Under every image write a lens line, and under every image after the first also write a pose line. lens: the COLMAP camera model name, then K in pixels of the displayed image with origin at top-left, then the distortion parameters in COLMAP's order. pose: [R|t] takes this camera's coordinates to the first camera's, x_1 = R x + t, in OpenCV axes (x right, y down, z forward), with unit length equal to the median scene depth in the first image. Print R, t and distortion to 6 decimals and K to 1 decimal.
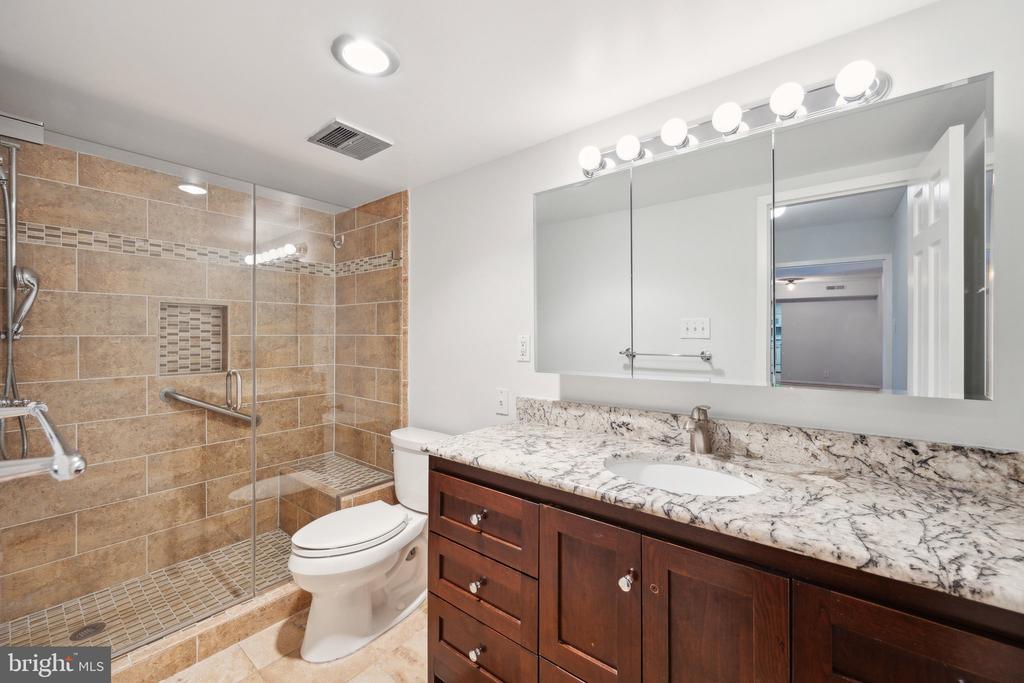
lens RADIAL K [[411.2, 0, 513.5], [0, 411.2, 332.8], [0, 0, 1]] dist [0.001205, -0.000025]
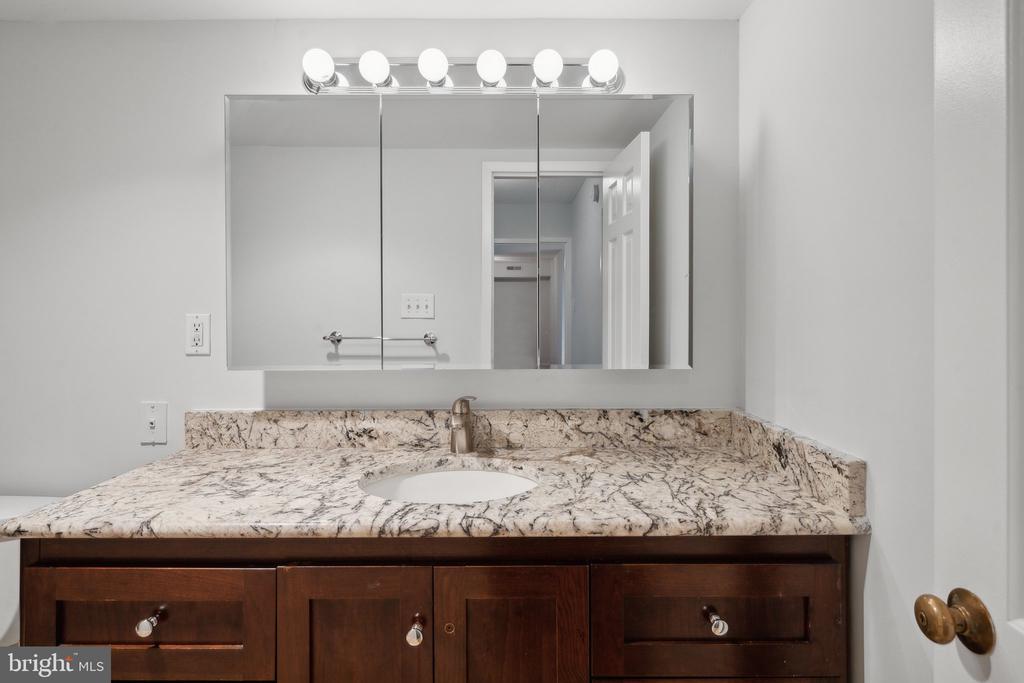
lens RADIAL K [[529.1, 0, 510.2], [0, 529.1, 313.5], [0, 0, 1]] dist [-0.004030, 0.002415]
pose [[0.783661, 0.003086, 0.621181, -0.151159], [-0.004265, 0.999991, 0.000414, 0.004435], [-0.621174, -0.002974, 0.783667, 0.087786]]
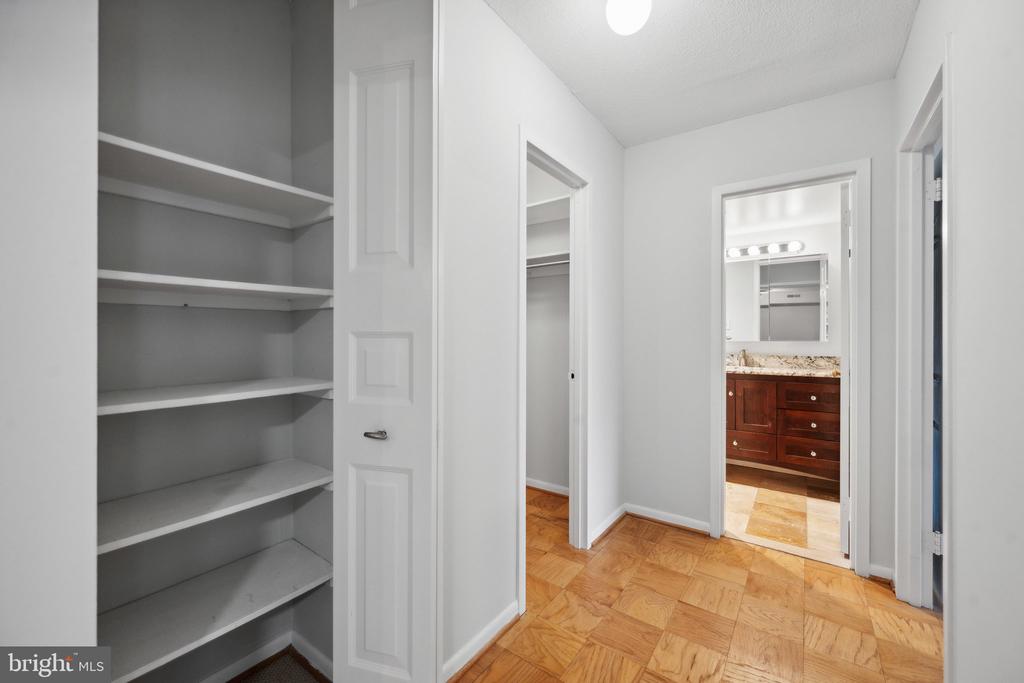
lens RADIAL K [[411.2, 0, 515.2], [0, 411.2, 338.5], [0, 0, 1]] dist [0.001205, -0.000025]
pose [[0.997809, -0.000608, 0.066163, -1.355614], [-0.000027, 0.999954, 0.009593, 0.073963], [-0.066166, -0.009574, 0.997763, -1.798503]]
